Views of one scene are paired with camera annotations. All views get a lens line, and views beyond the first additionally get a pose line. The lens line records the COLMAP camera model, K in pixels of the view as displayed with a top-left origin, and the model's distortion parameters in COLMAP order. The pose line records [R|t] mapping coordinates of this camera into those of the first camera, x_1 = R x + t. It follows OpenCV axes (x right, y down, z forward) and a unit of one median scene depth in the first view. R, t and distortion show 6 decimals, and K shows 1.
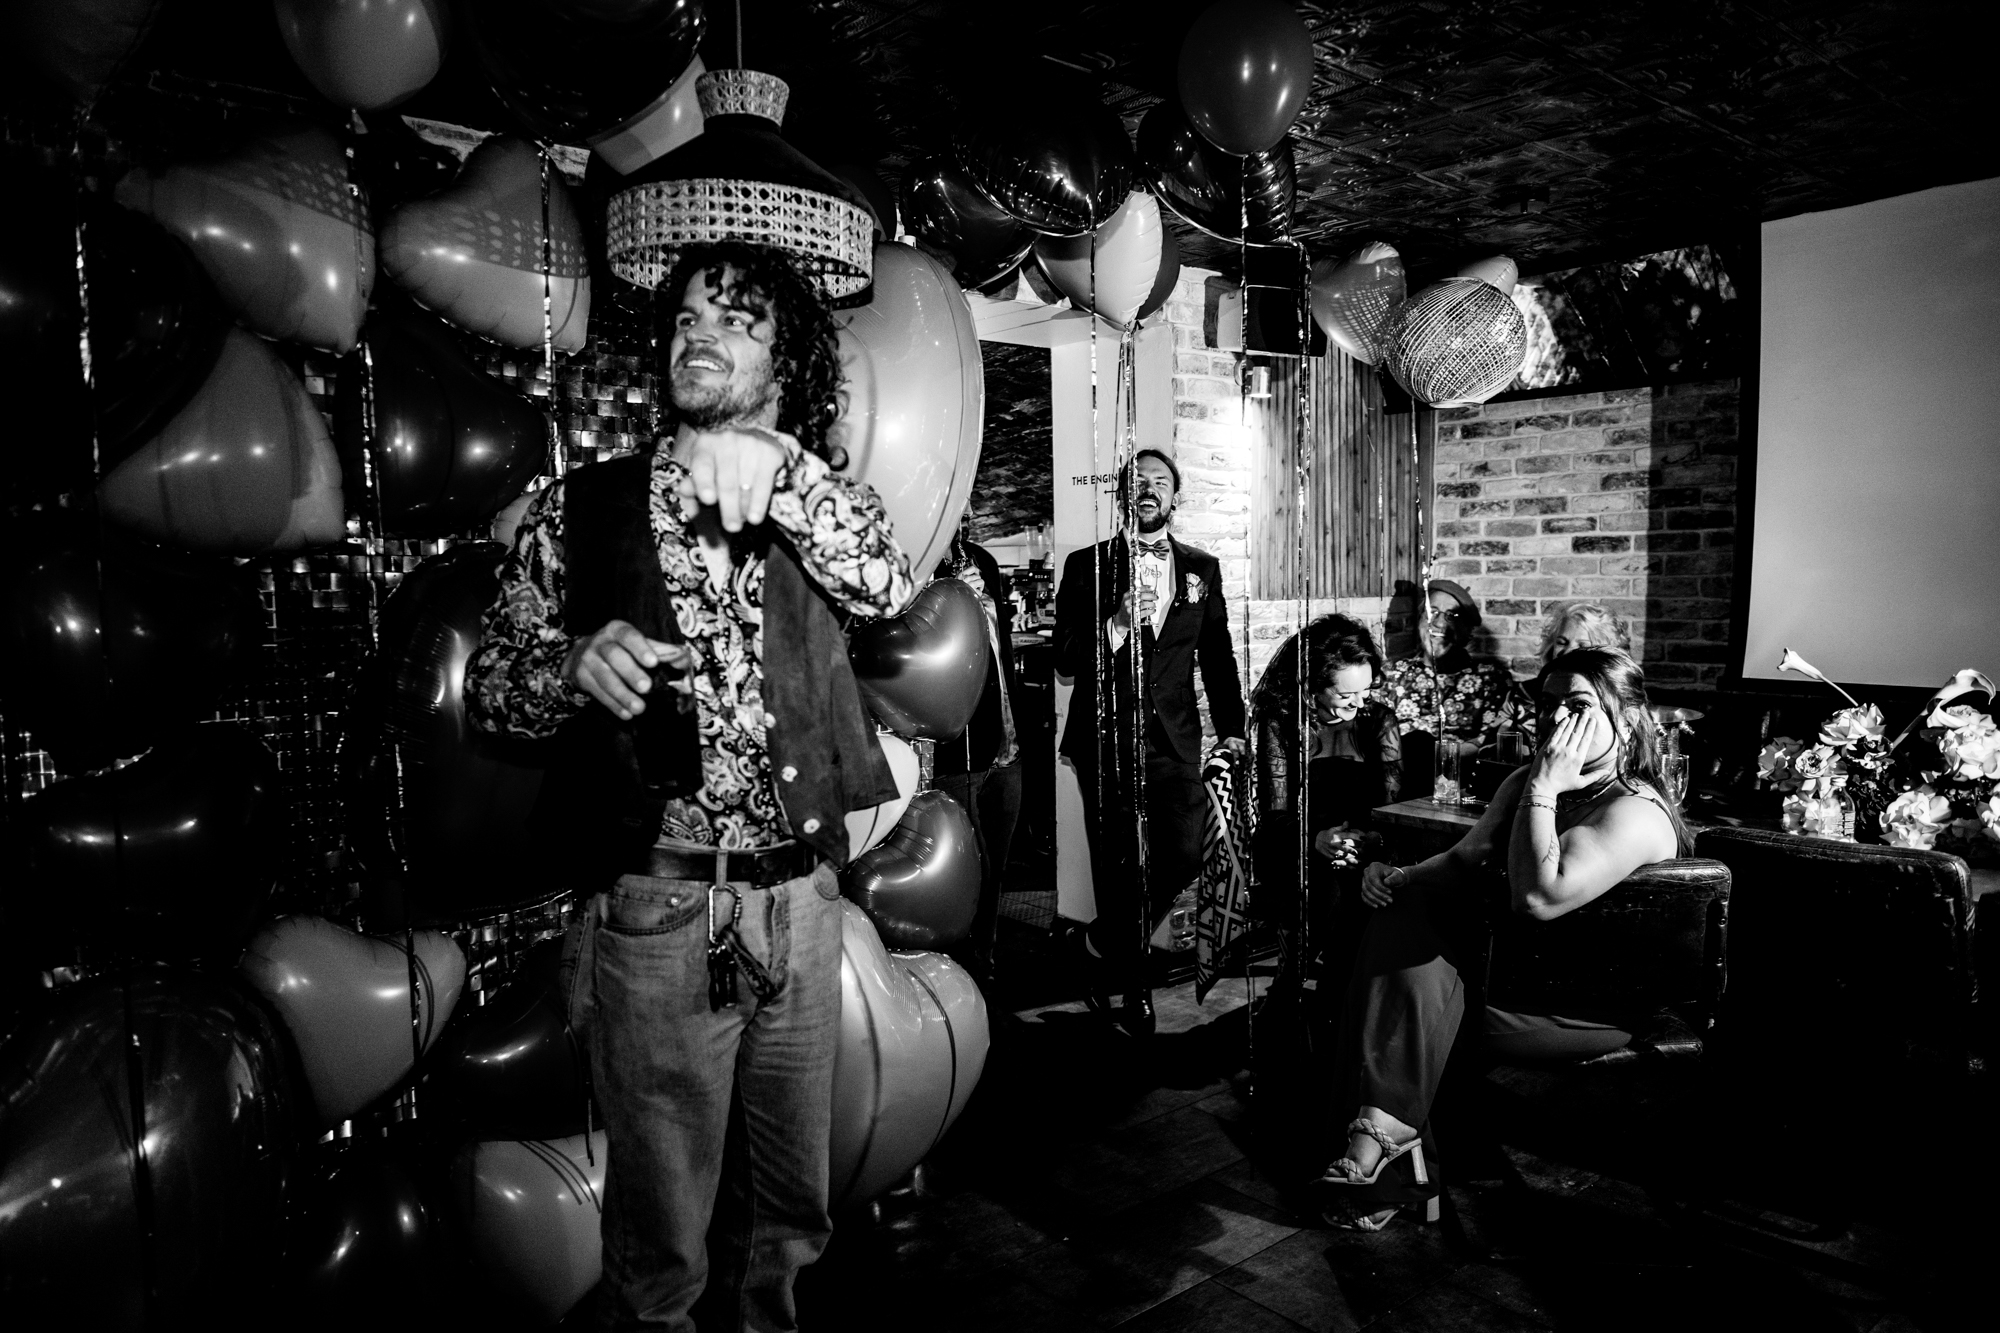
lens RADIAL K [[1295.9, 0, 1000.0], [0, 1295.9, 666.5], [0, 0, 1]] dist [0.005645, 0.002940]
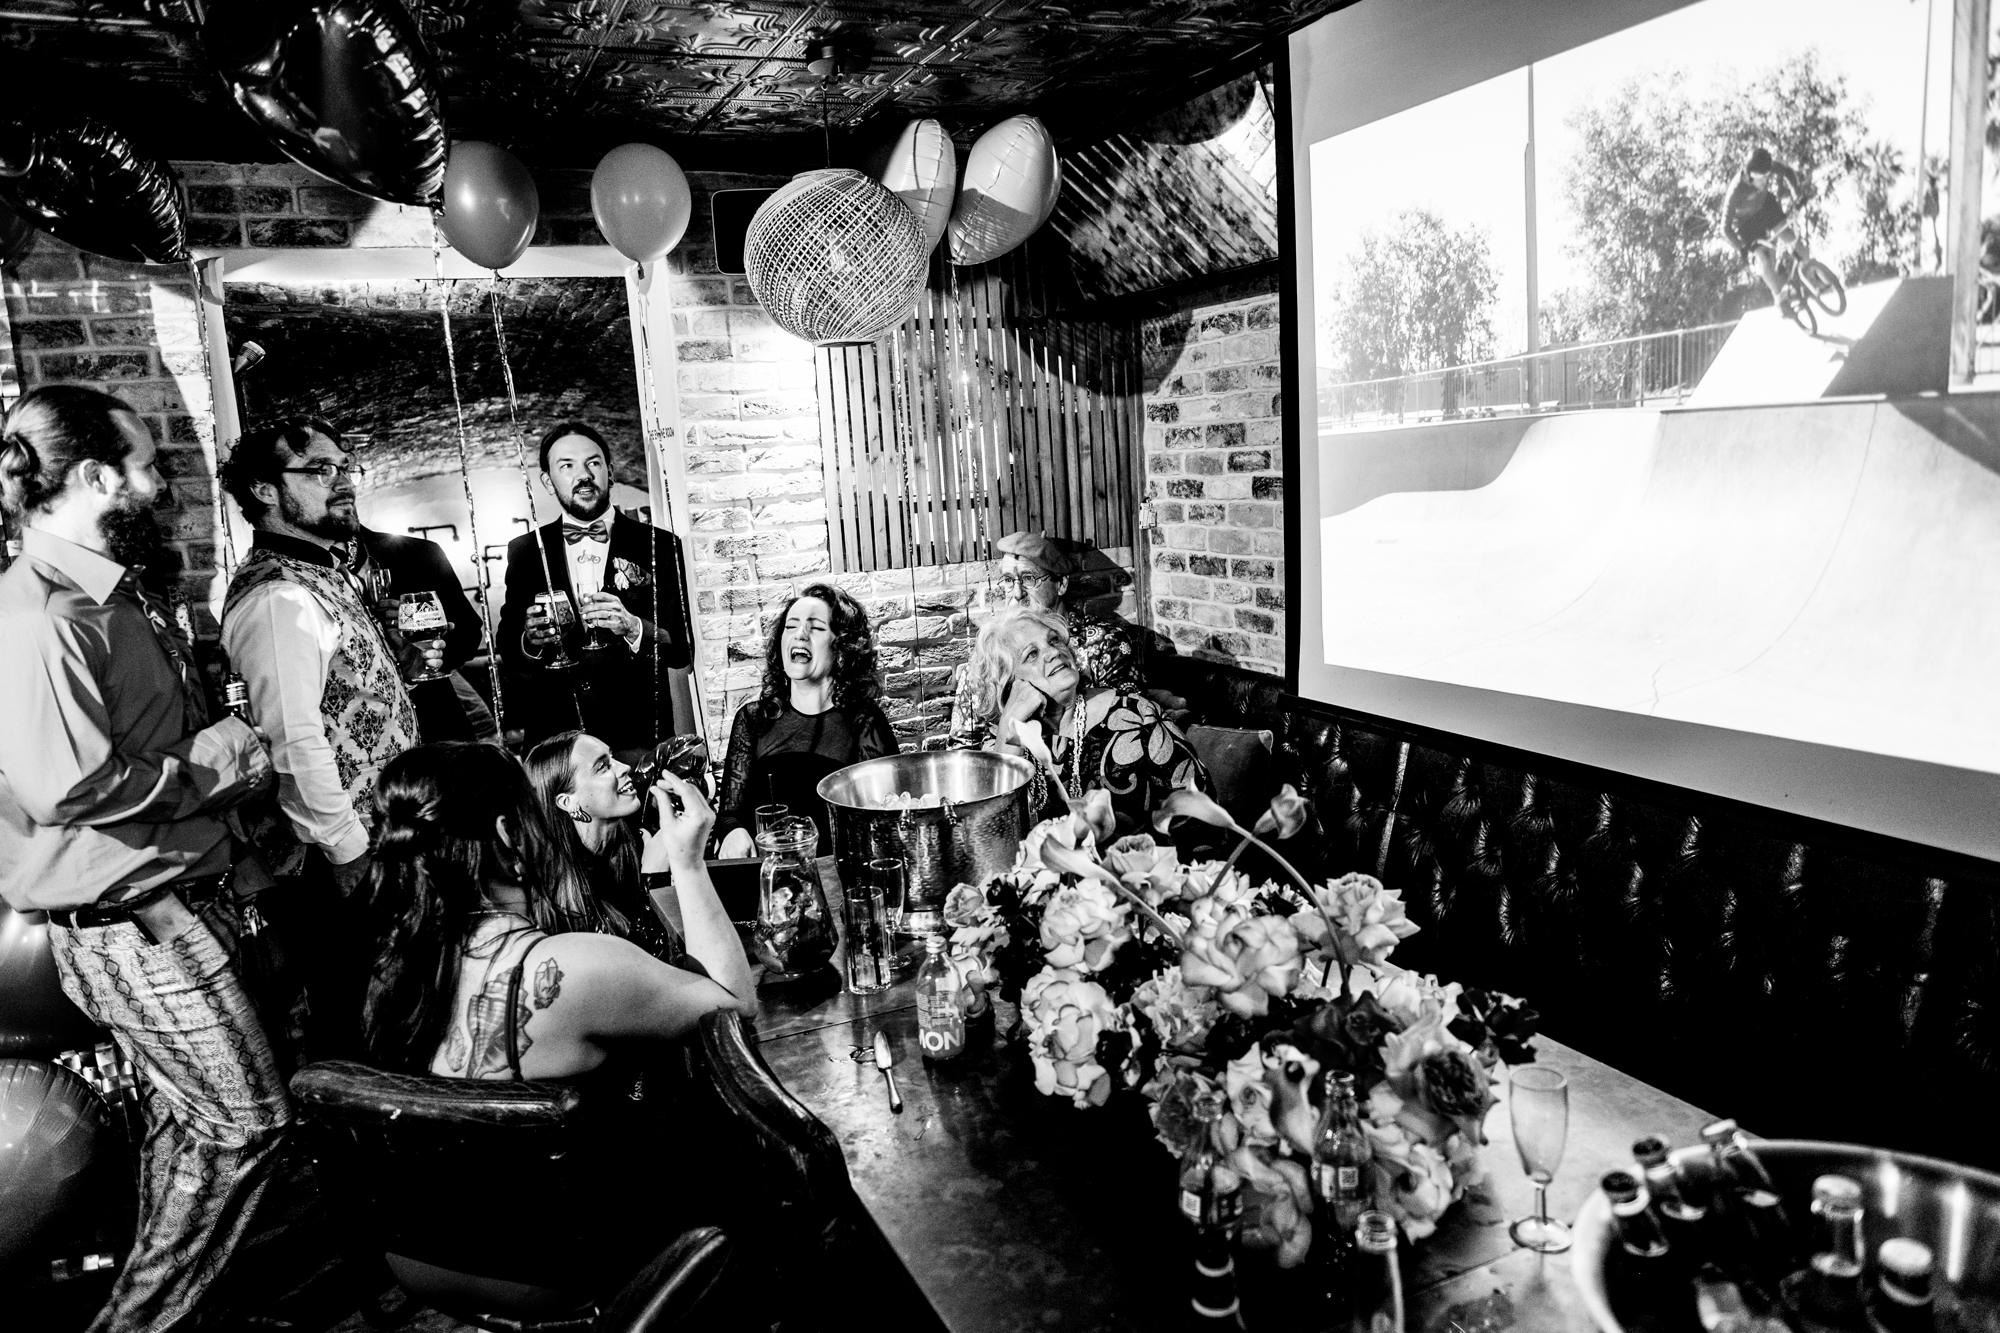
lens RADIAL K [[1295.9, 0, 1000.0], [0, 1295.9, 666.5], [0, 0, 1]] dist [0.005645, 0.002940]
pose [[0.962471, -0.000273, -0.271384, 0.495260], [0.029096, 0.994339, 0.102191, -0.070172], [0.269820, -0.106252, 0.957031, 0.221955]]
